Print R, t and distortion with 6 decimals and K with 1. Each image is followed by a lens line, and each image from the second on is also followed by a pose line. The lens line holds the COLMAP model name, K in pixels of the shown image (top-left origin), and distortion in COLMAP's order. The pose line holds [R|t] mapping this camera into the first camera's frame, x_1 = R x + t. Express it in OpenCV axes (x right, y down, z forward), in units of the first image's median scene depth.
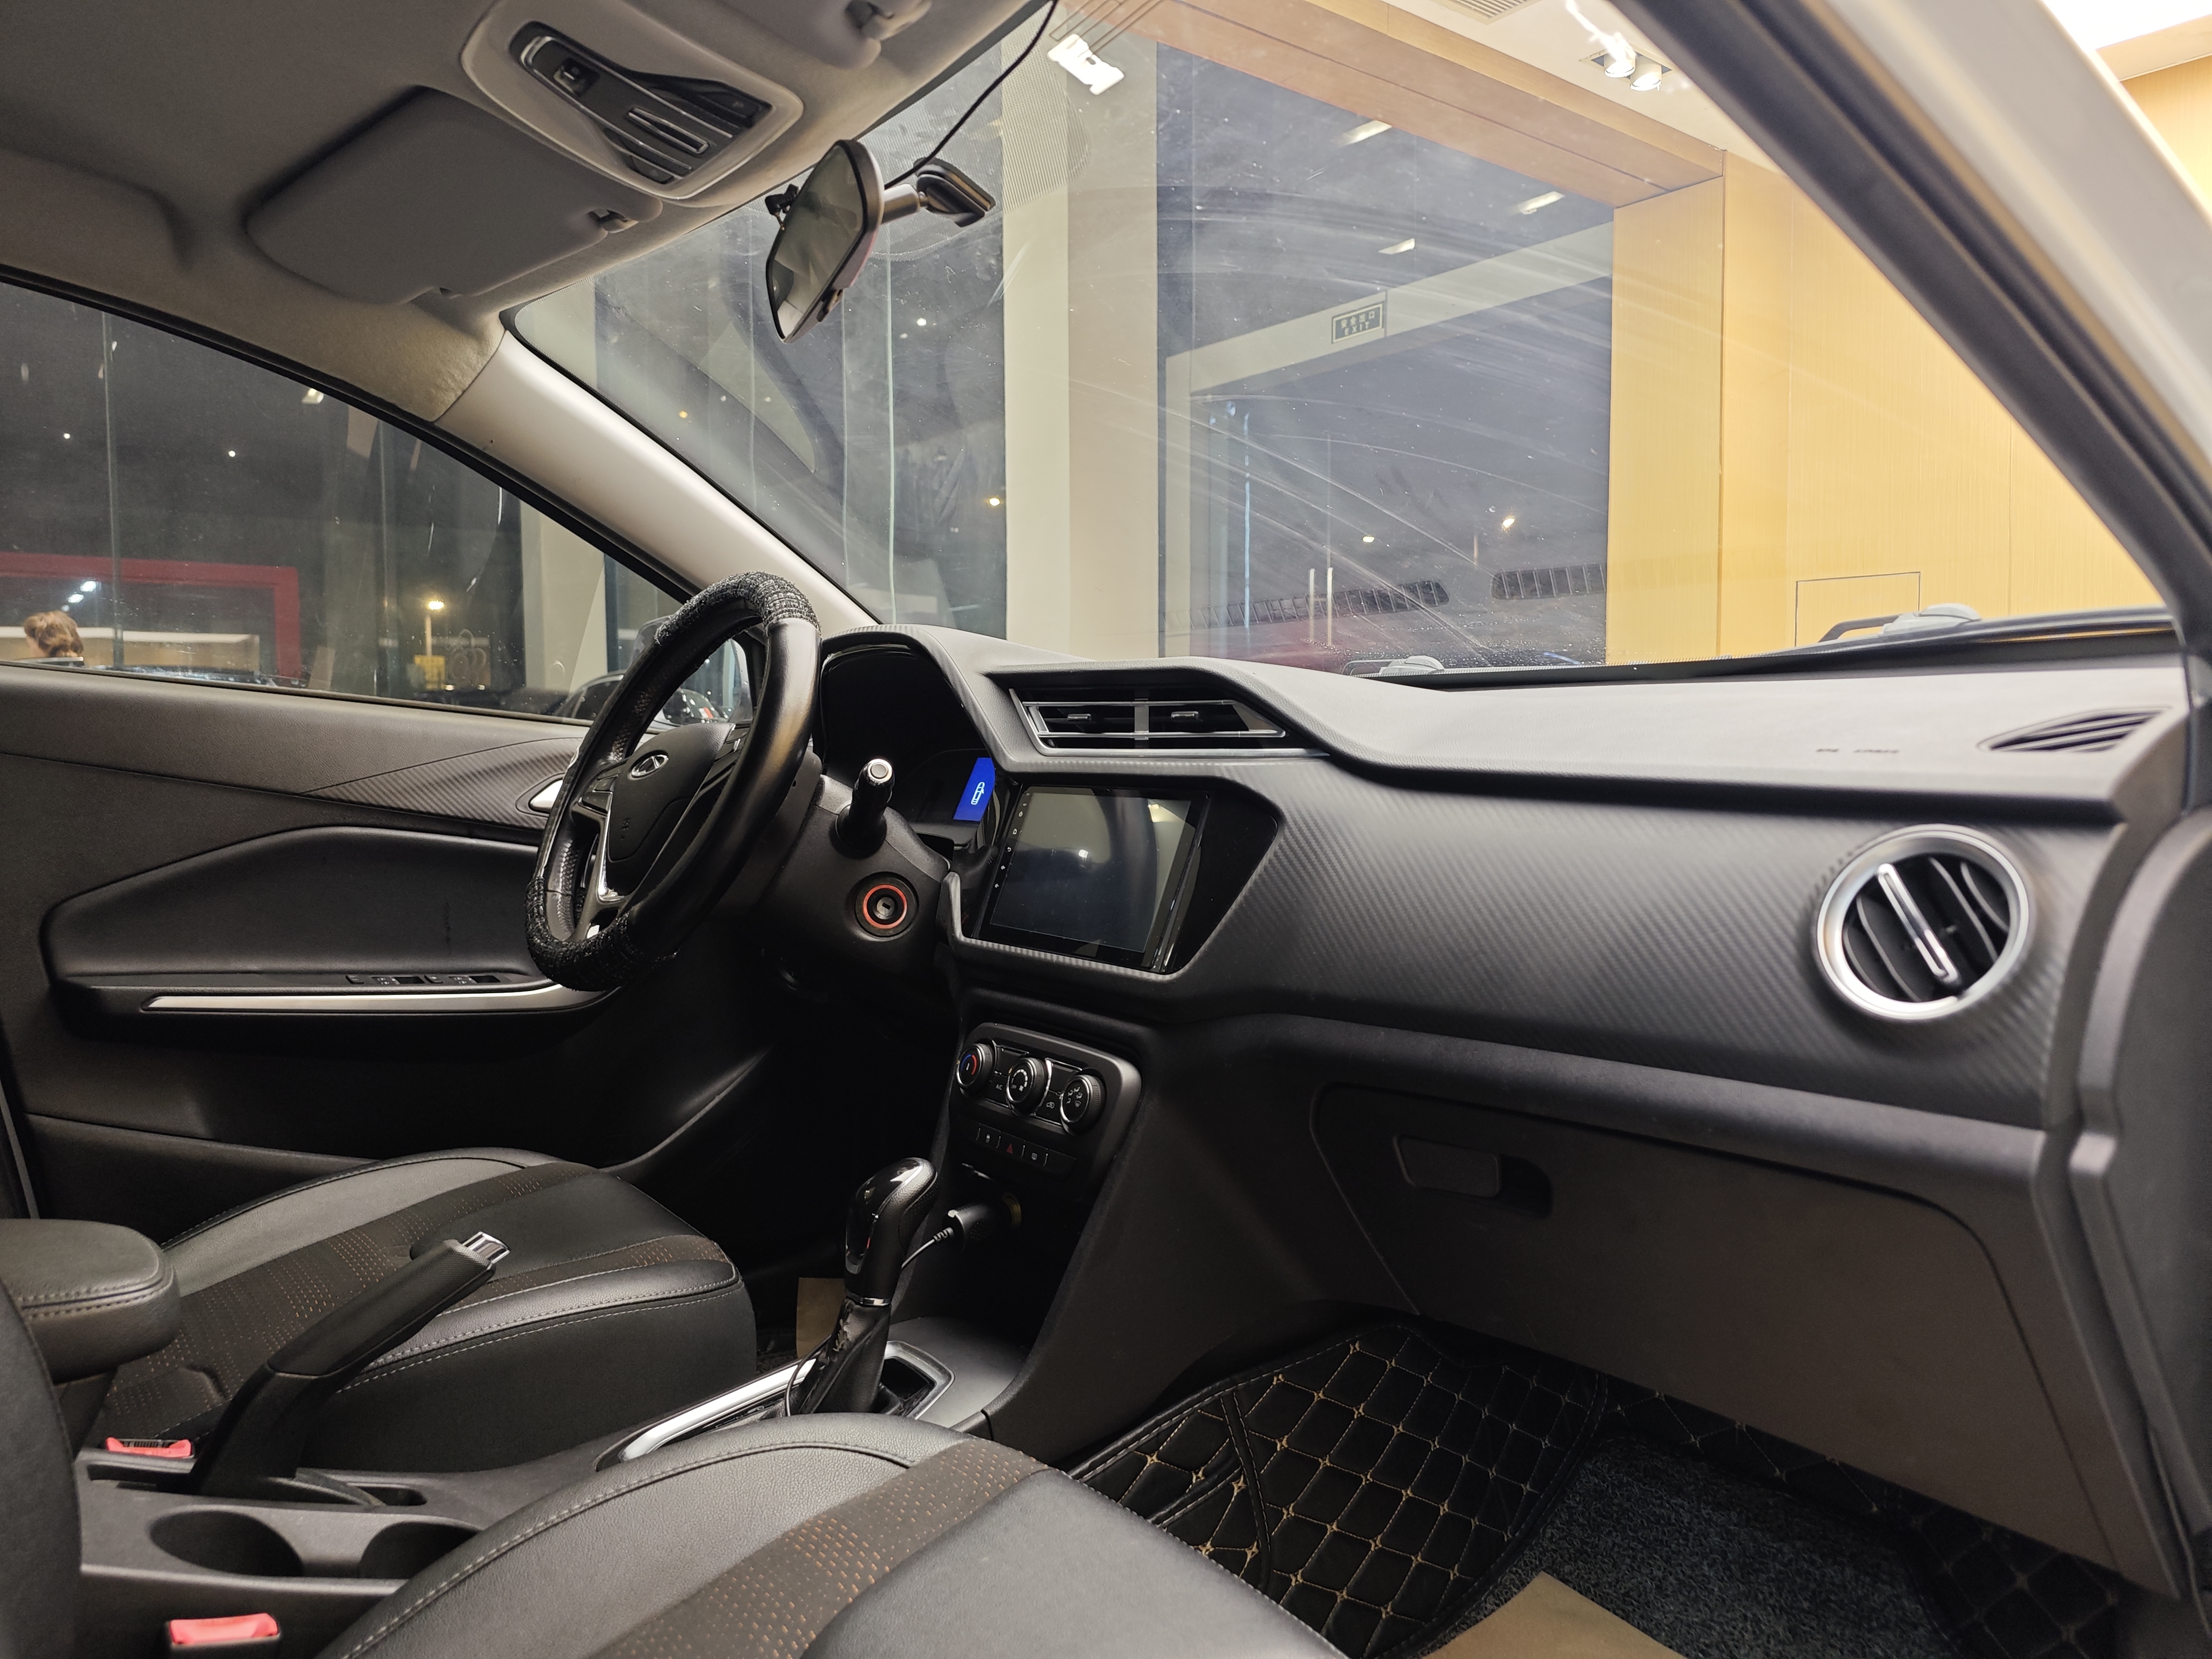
lens RADIAL K [[1489.1, 0, 1106.0], [0, 1489.1, 829.5], [0, 0, 1]] dist [0.029570, -0.002203]
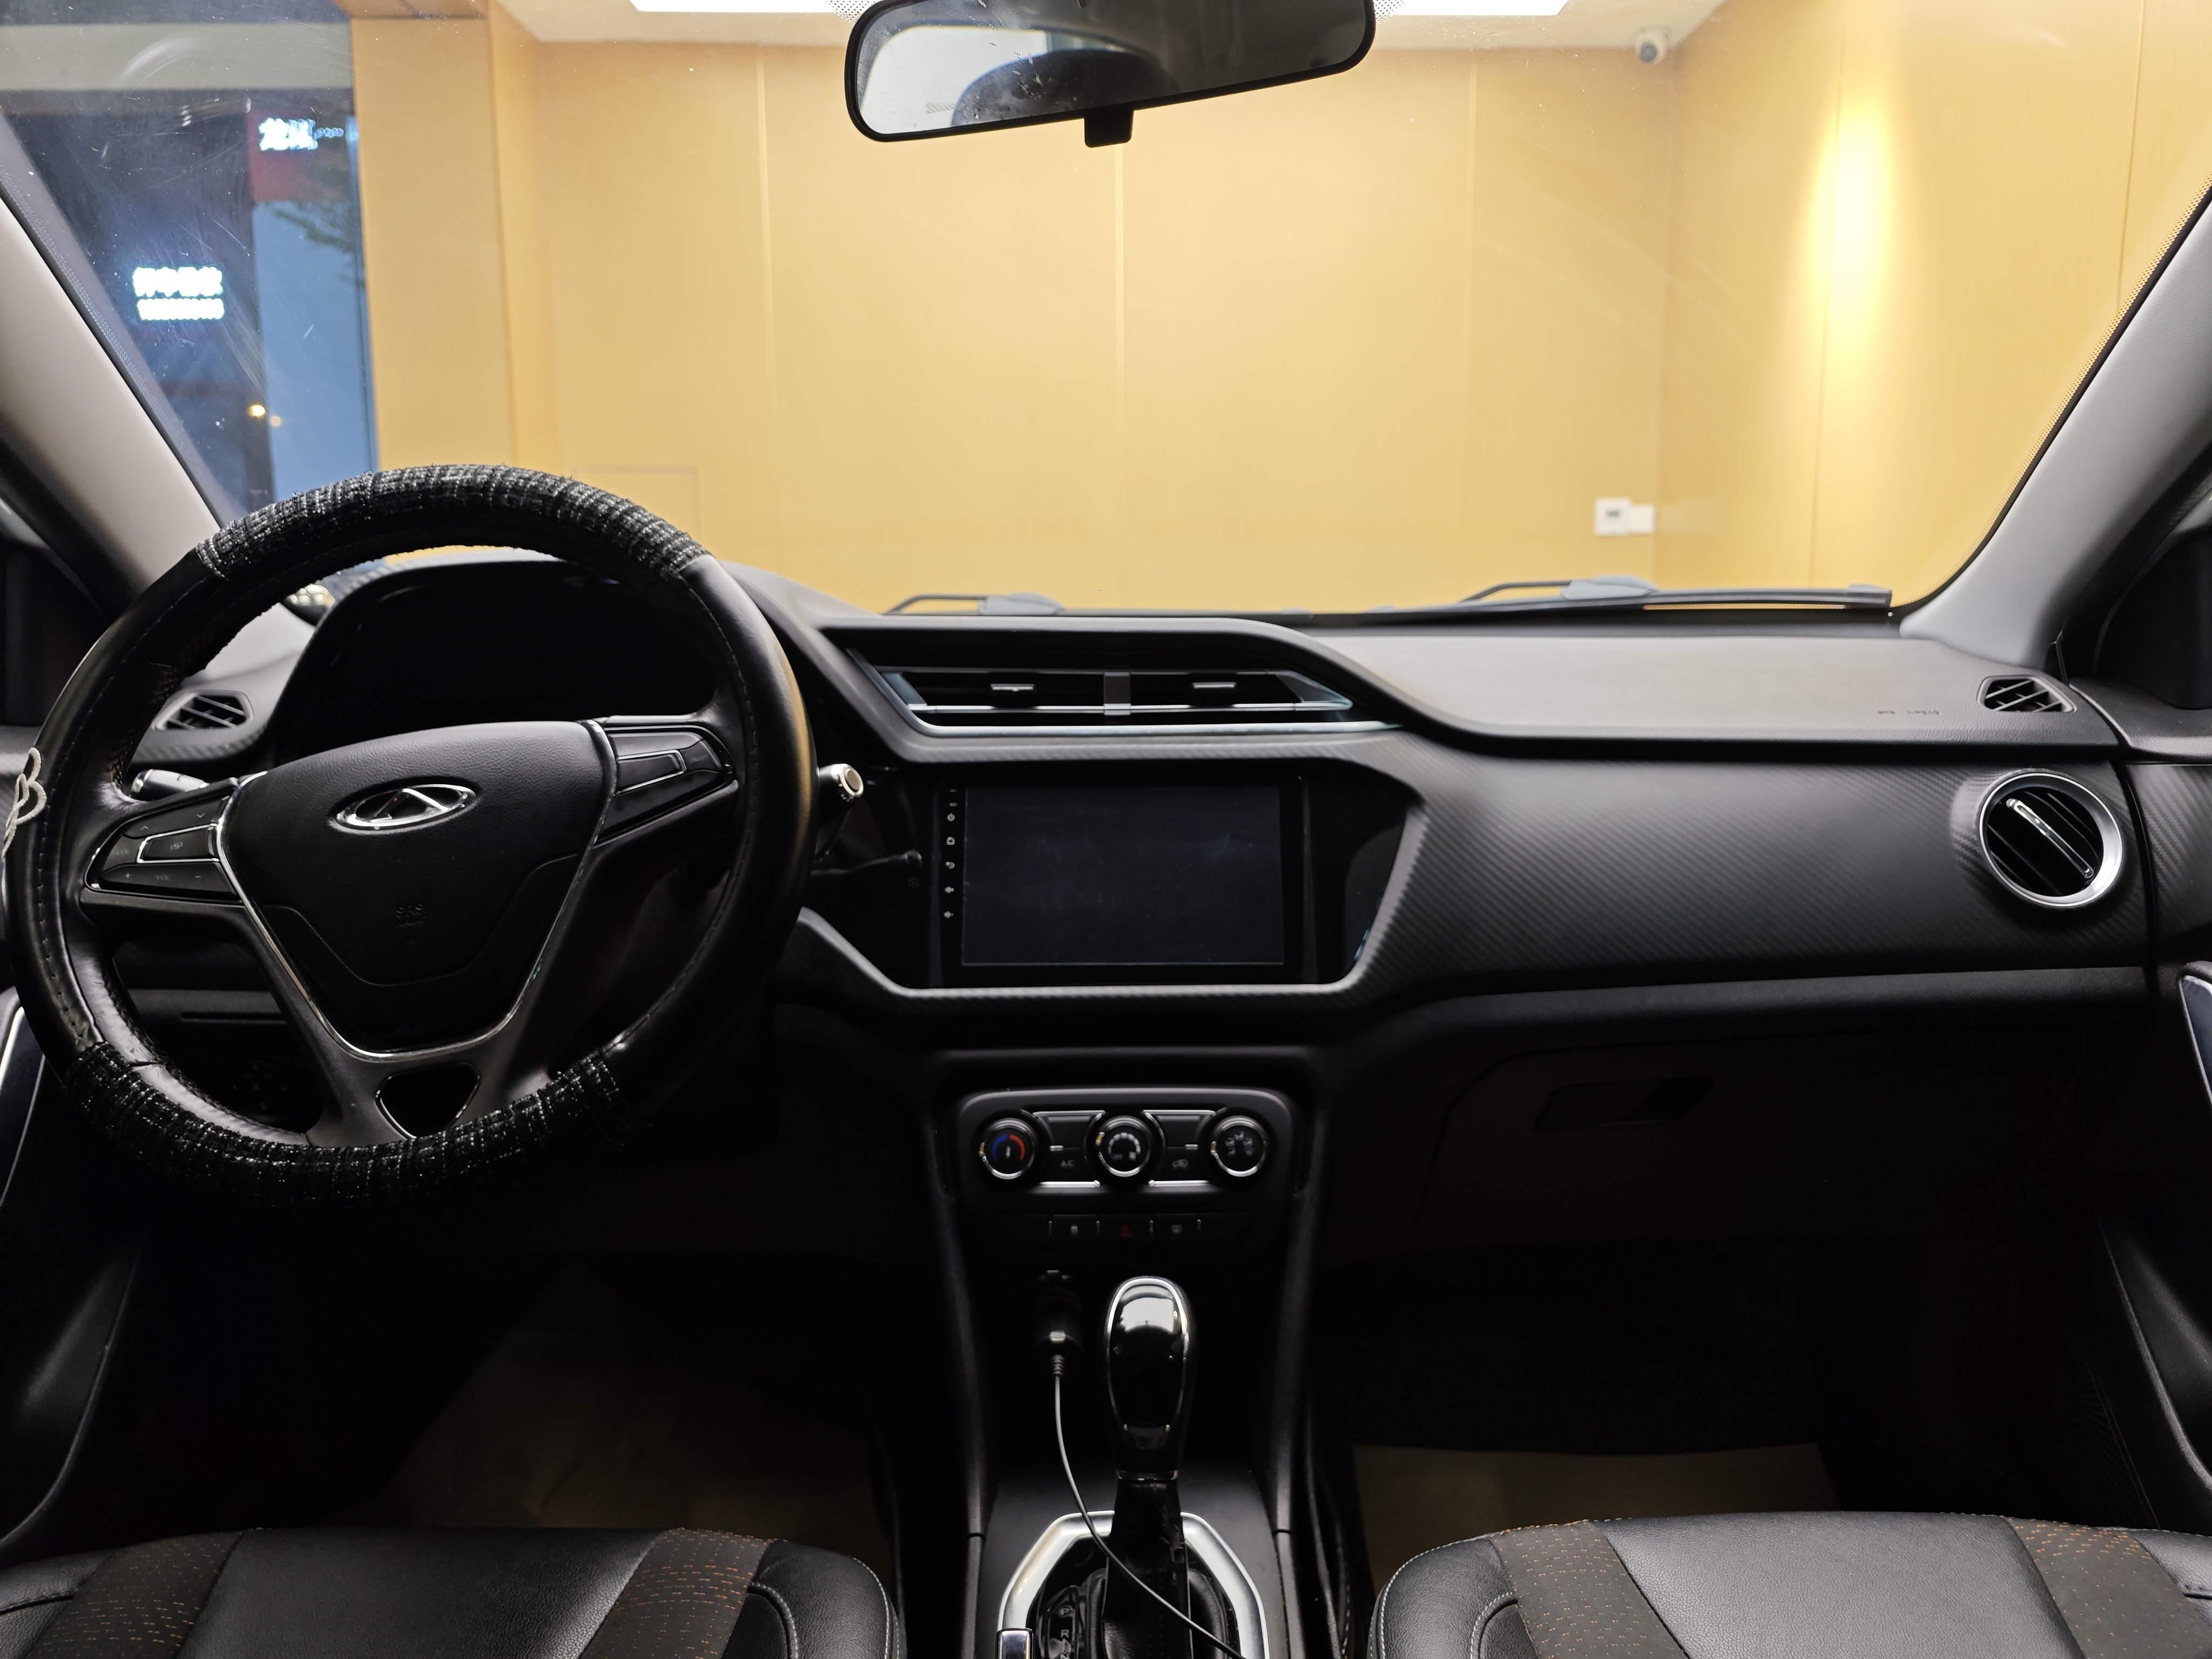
lens RADIAL K [[1481.4, 0, 1135.9], [0, 1481.4, 808.8], [0, 0, 1]] dist [0.038460, -0.103131]
pose [[0.615626, -0.106304, 0.780835, -0.639339], [0.057334, 0.994276, 0.090159, -0.083266], [-0.785950, -0.010735, 0.618197, 0.478289]]
